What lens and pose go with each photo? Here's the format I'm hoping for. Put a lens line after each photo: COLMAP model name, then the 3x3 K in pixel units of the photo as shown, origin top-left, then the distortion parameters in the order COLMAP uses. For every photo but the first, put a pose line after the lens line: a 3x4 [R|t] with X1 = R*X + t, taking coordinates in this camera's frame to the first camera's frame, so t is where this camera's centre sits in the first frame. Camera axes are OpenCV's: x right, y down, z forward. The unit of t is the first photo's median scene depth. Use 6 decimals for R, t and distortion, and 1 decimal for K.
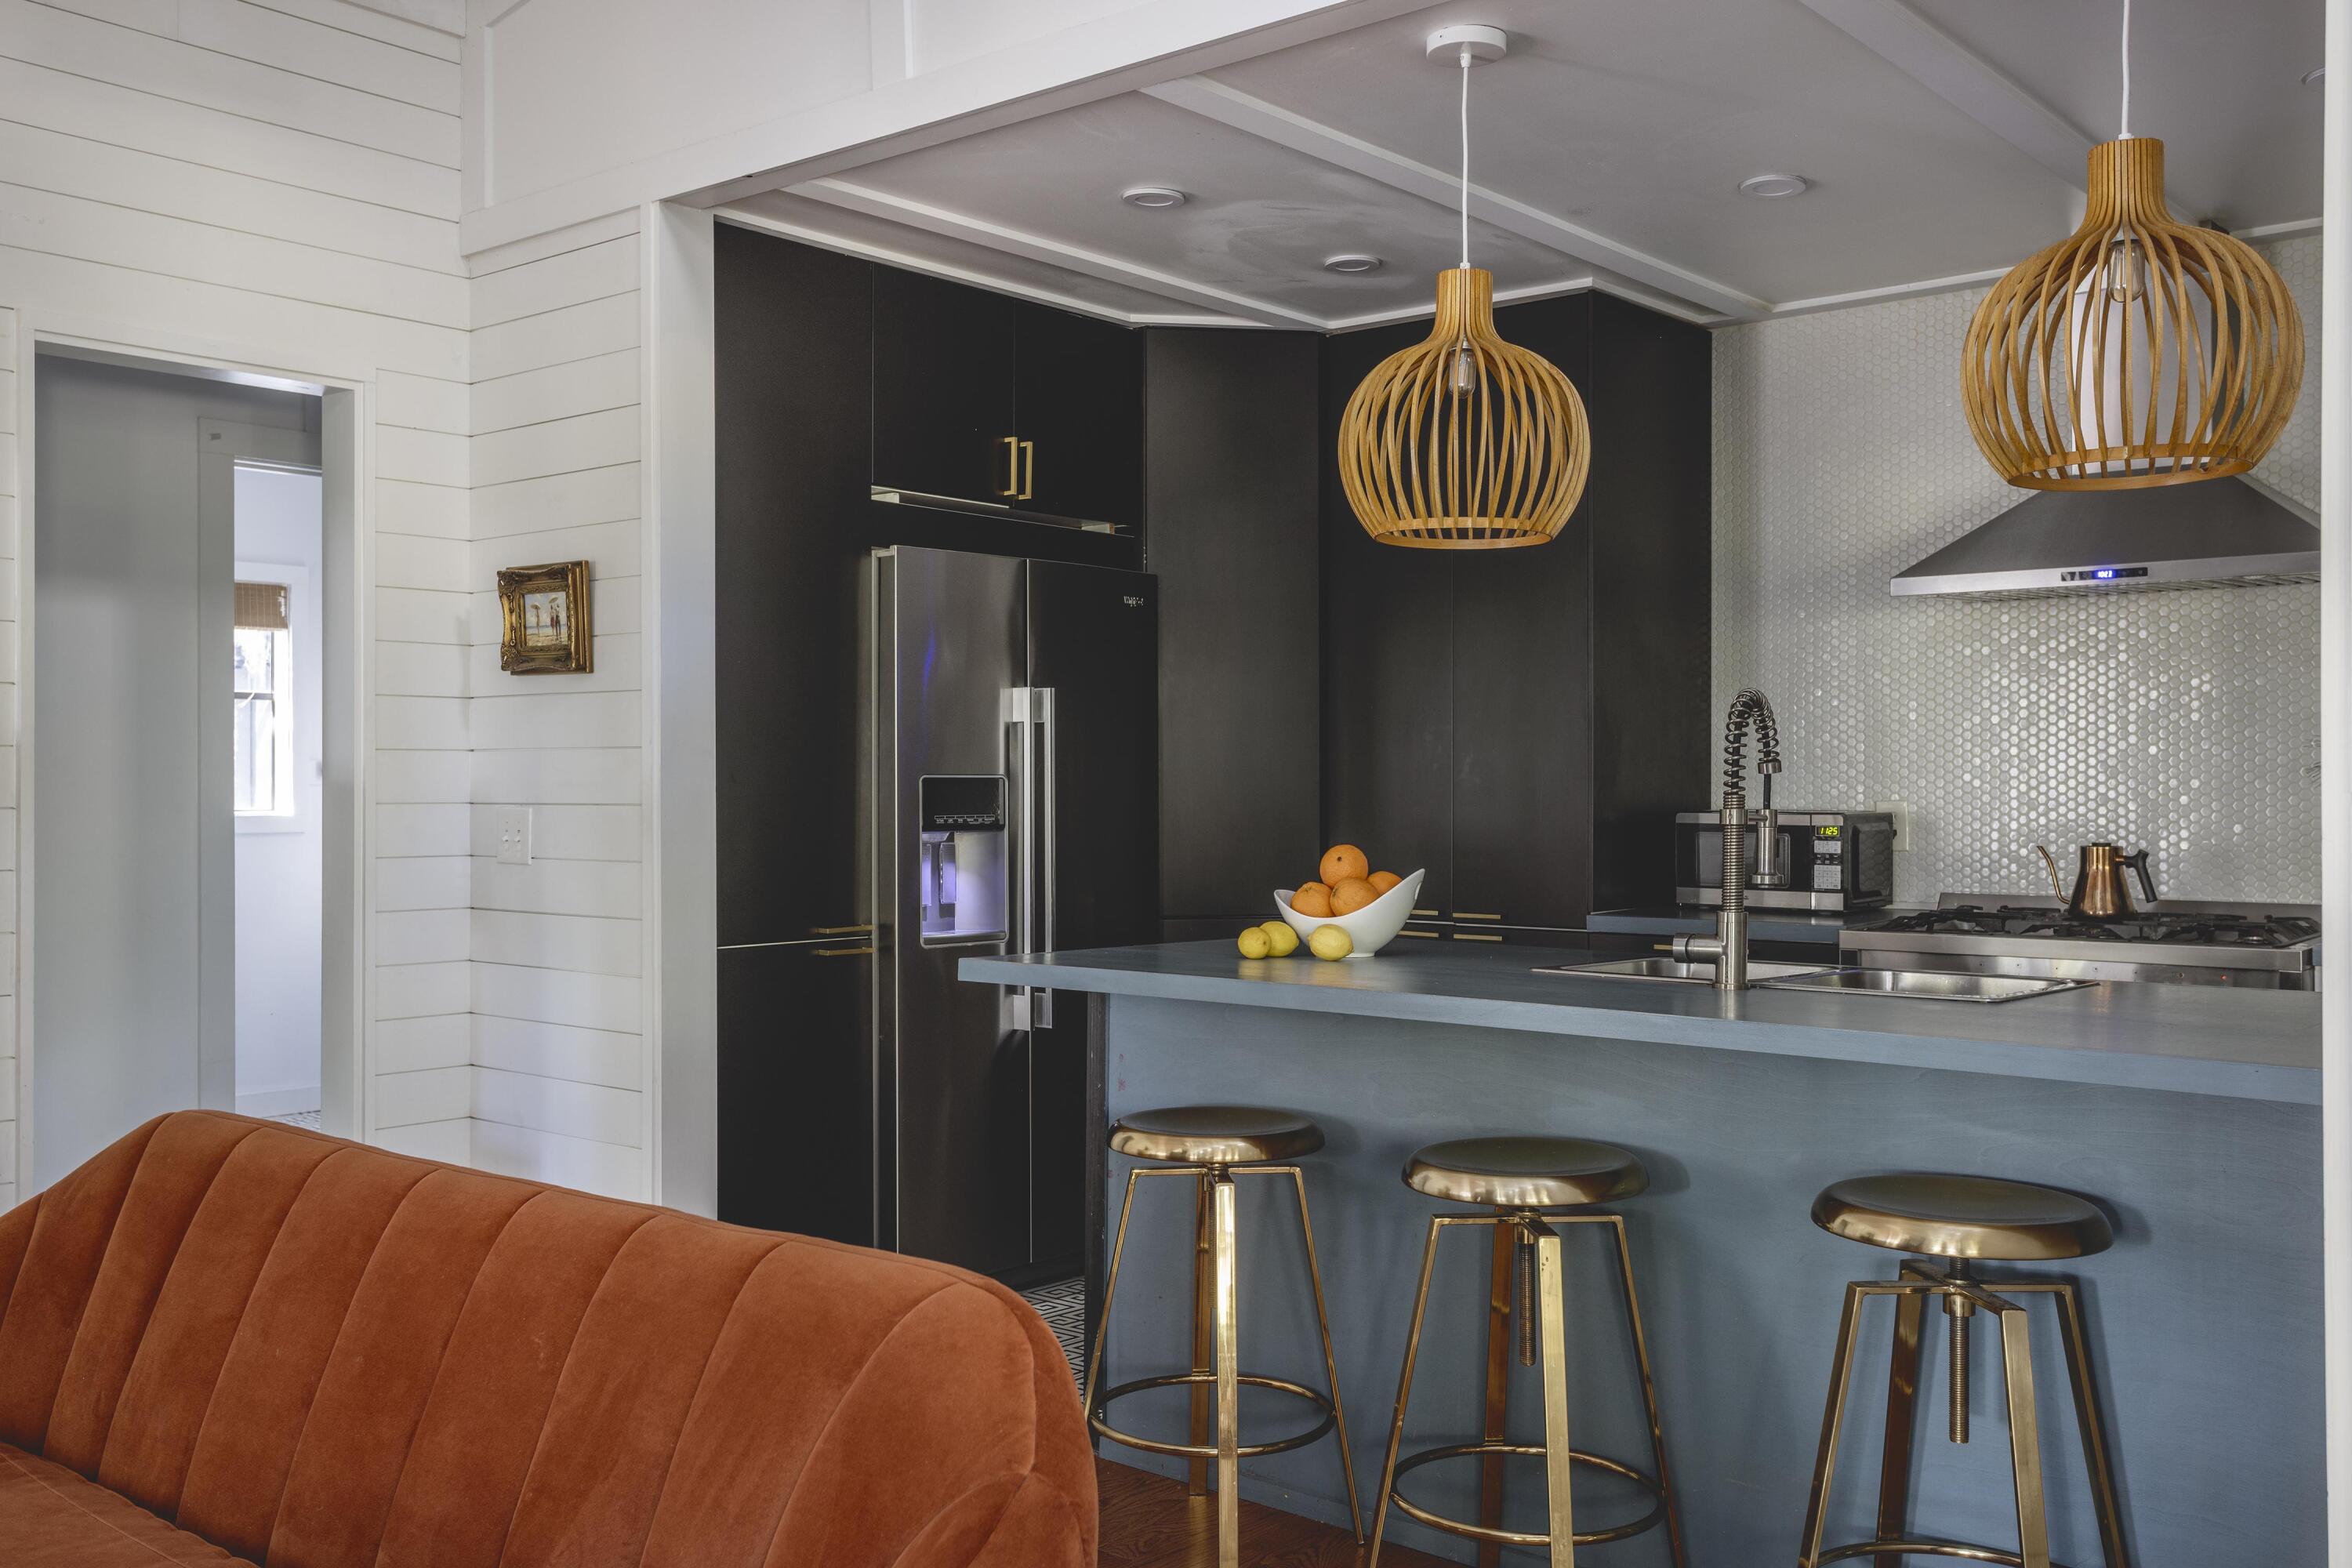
lens RADIAL K [[2065.8, 0, 1167.4], [0, 2065.8, 783.3], [0, 0, 1]] dist [0.011694, 0.005331]
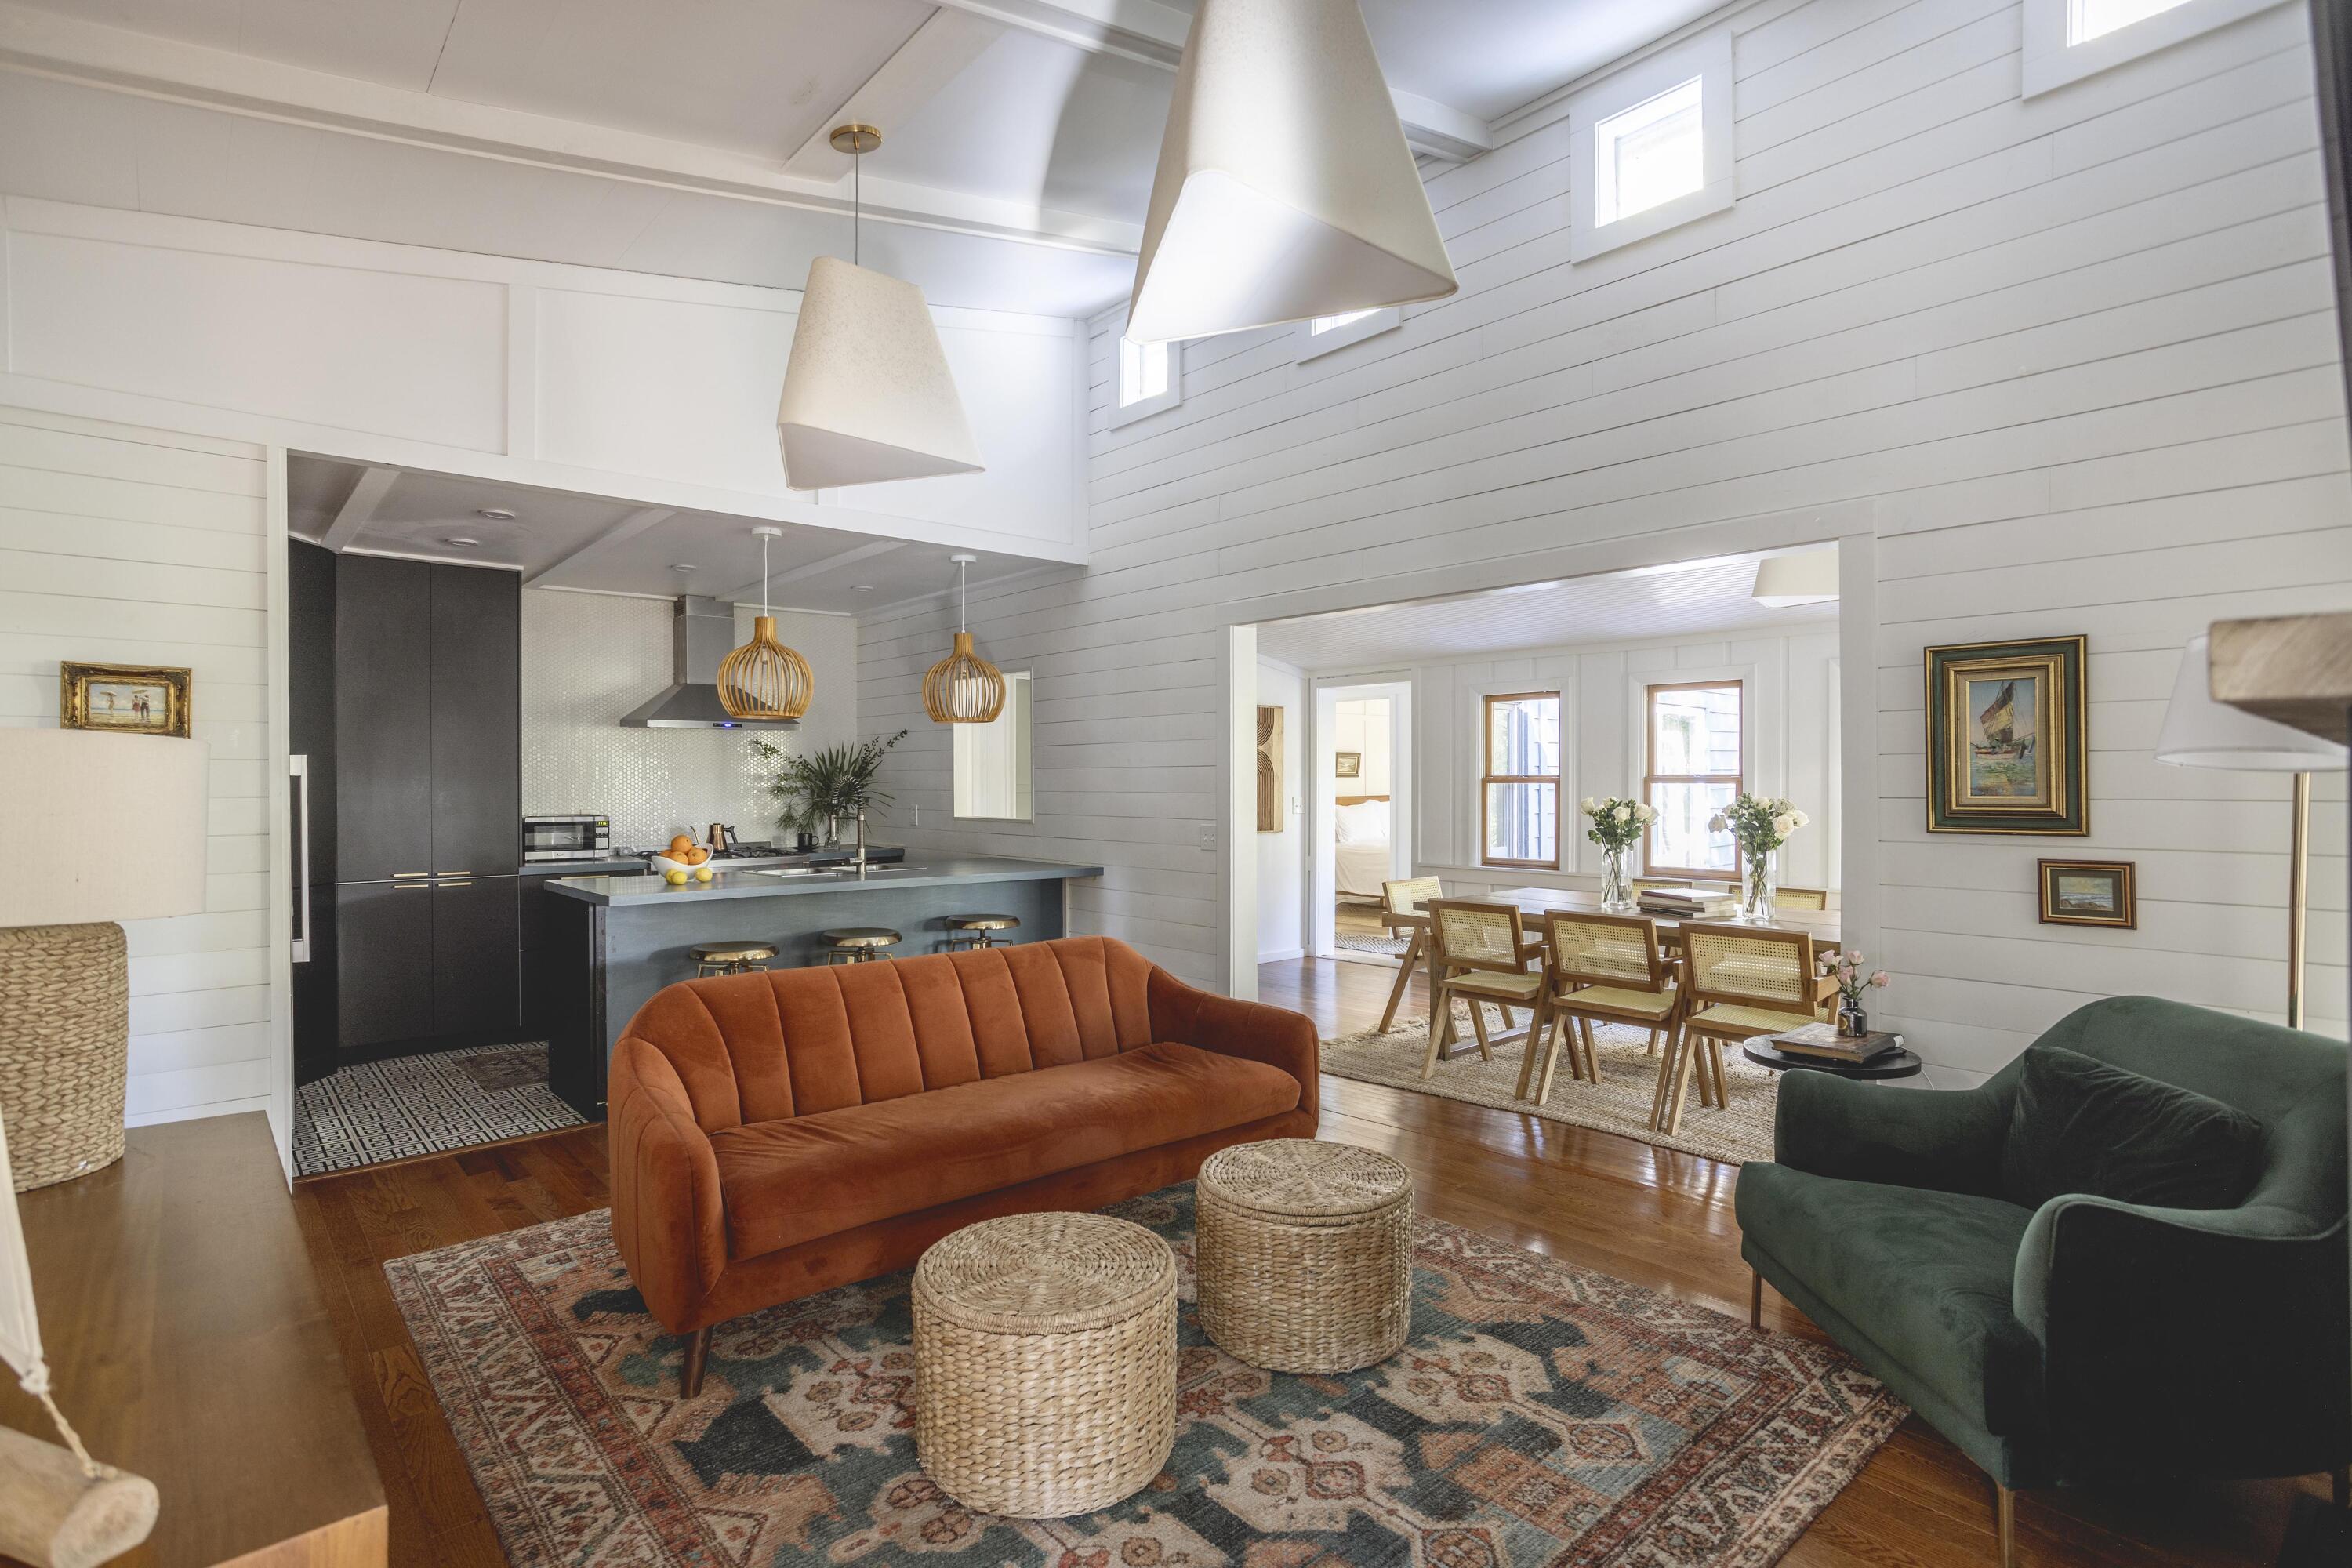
lens RADIAL K [[1137.2, 0, 1127.5], [0, 1137.2, 775.2], [0, 0, 1]] dist [-0.023390, 0.000164]
pose [[0.178488, 0.002970, 0.983938, -0.911880], [0.002119, 0.999992, -0.003403, -0.028156], [-0.983940, 0.002692, 0.178480, 0.210160]]
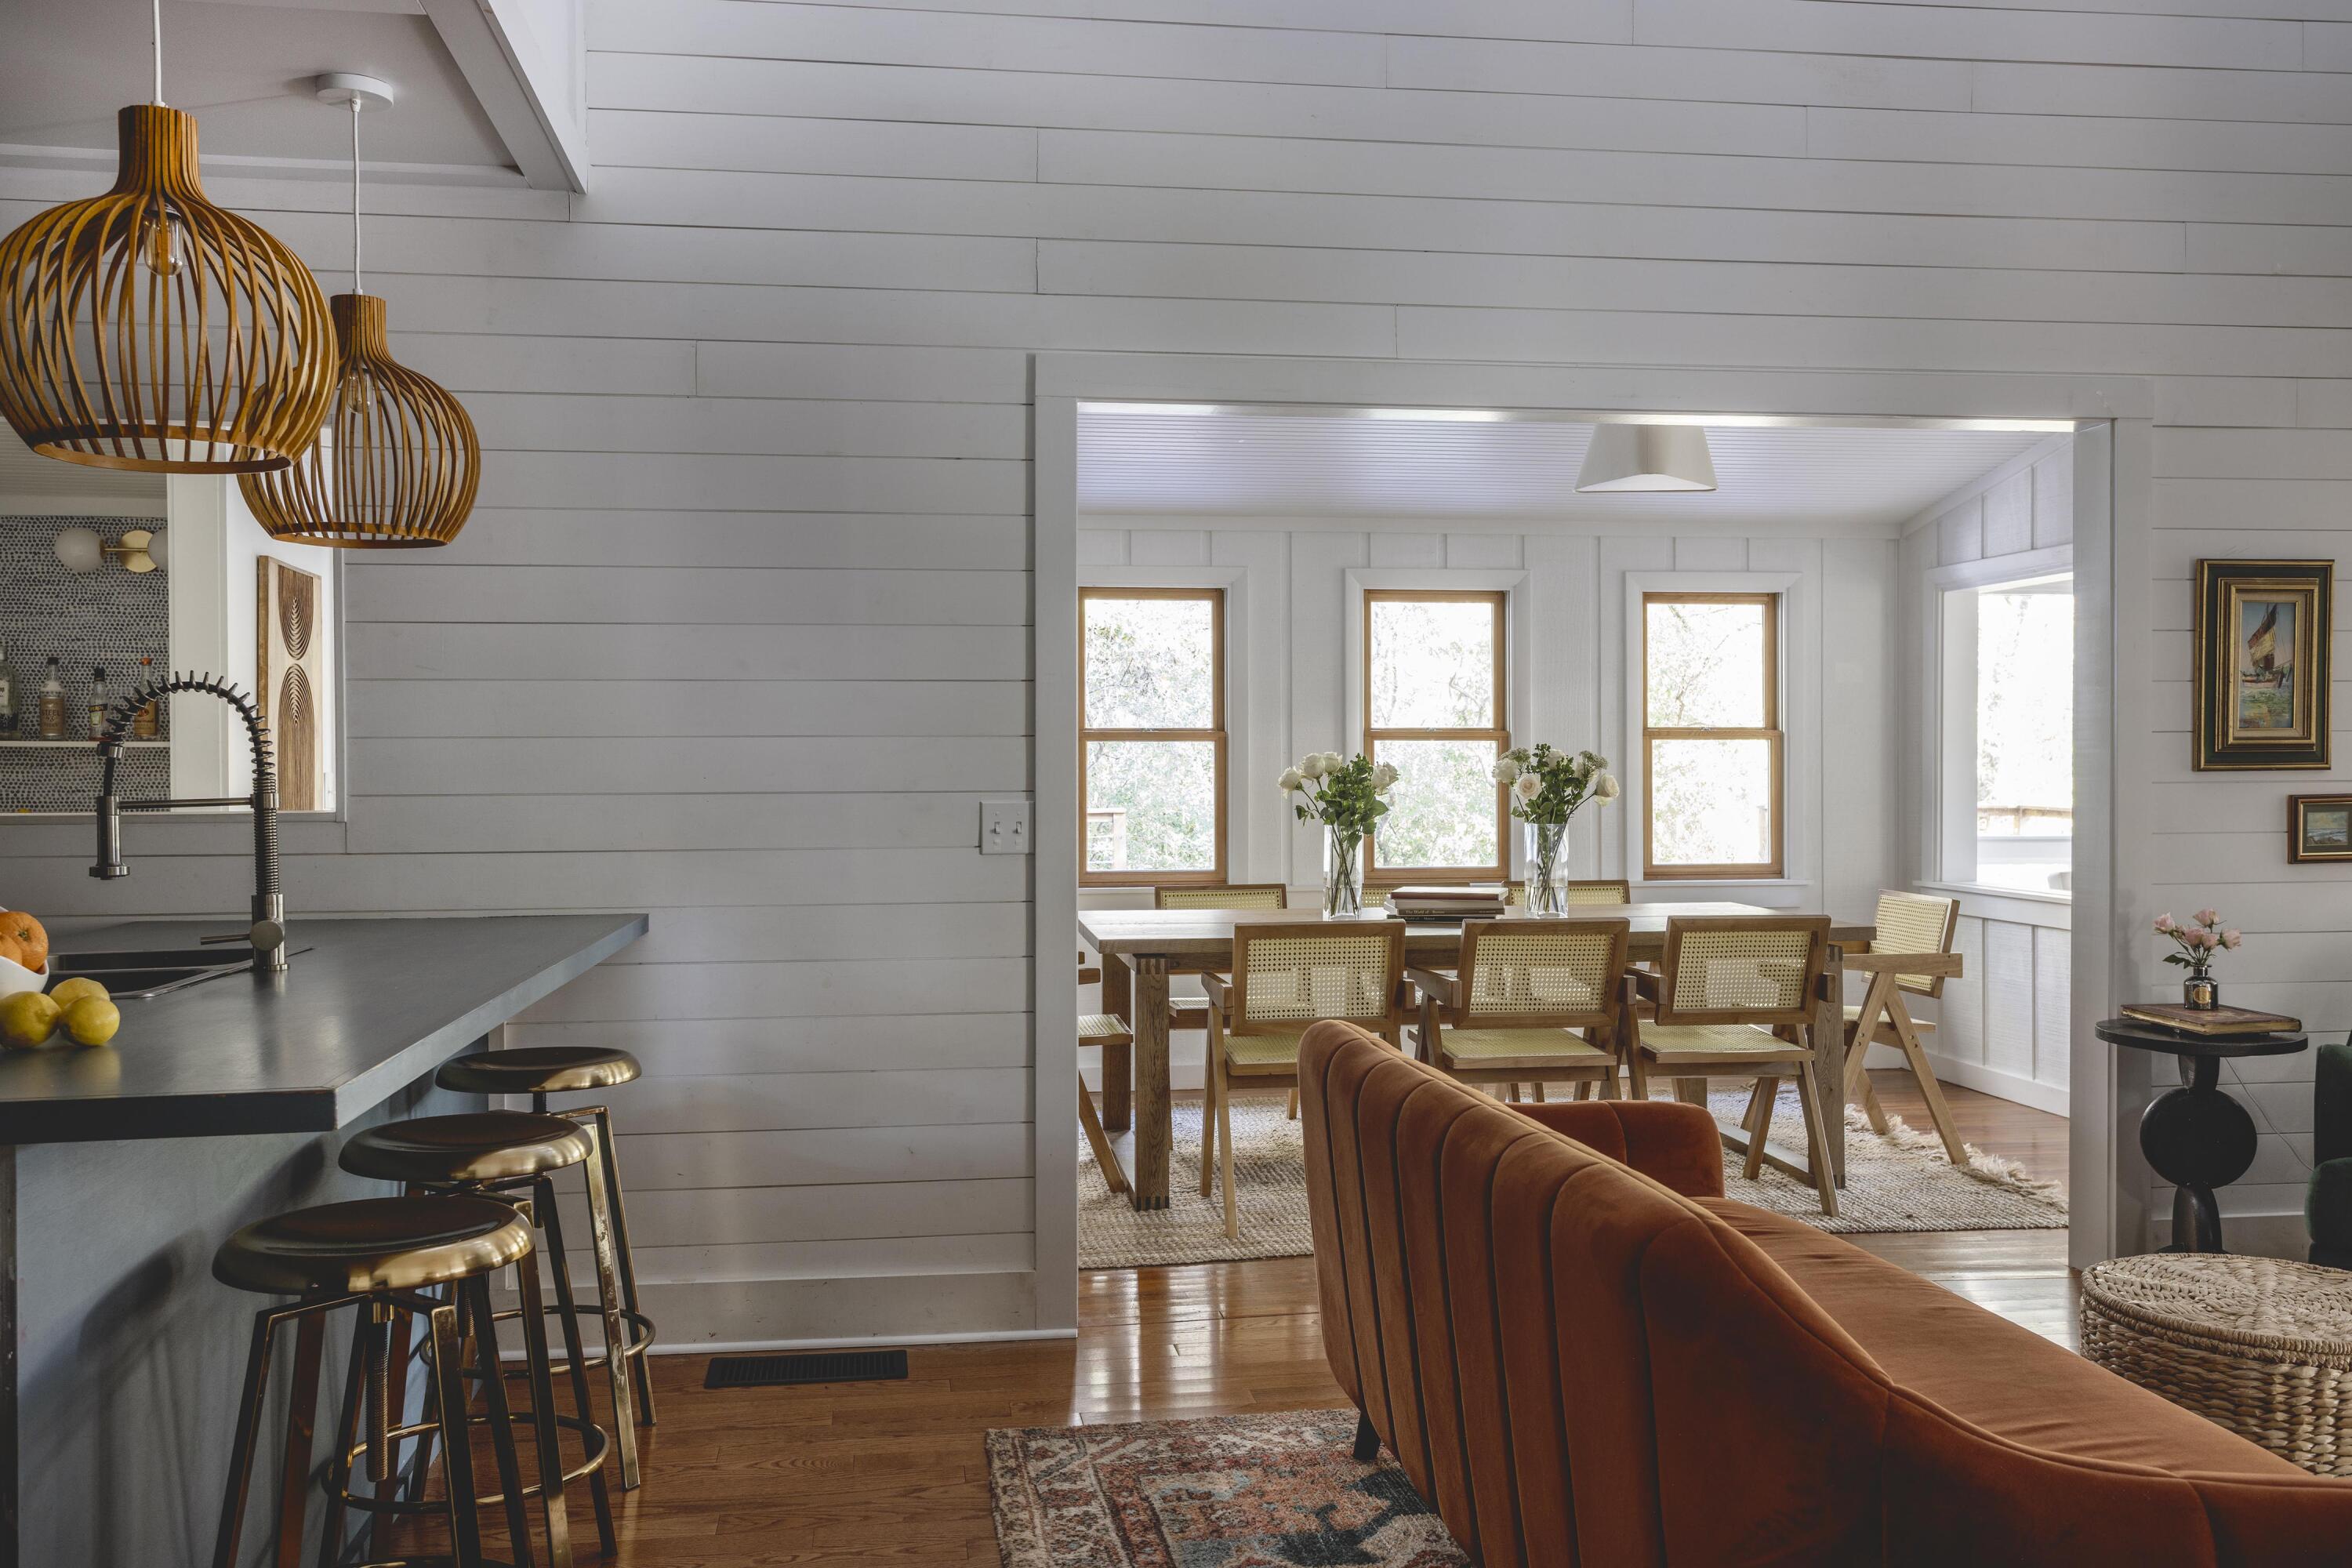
lens RADIAL K [[1965.8, 0, 1171.3], [0, 1965.8, 789.2], [0, 0, 1]] dist [0.012431, 0.003566]
pose [[-0.735647, 0.001292, 0.677364, -0.483596], [0.005665, 0.999975, 0.004245, 0.006189], [-0.677341, 0.006960, -0.735636, 0.969883]]
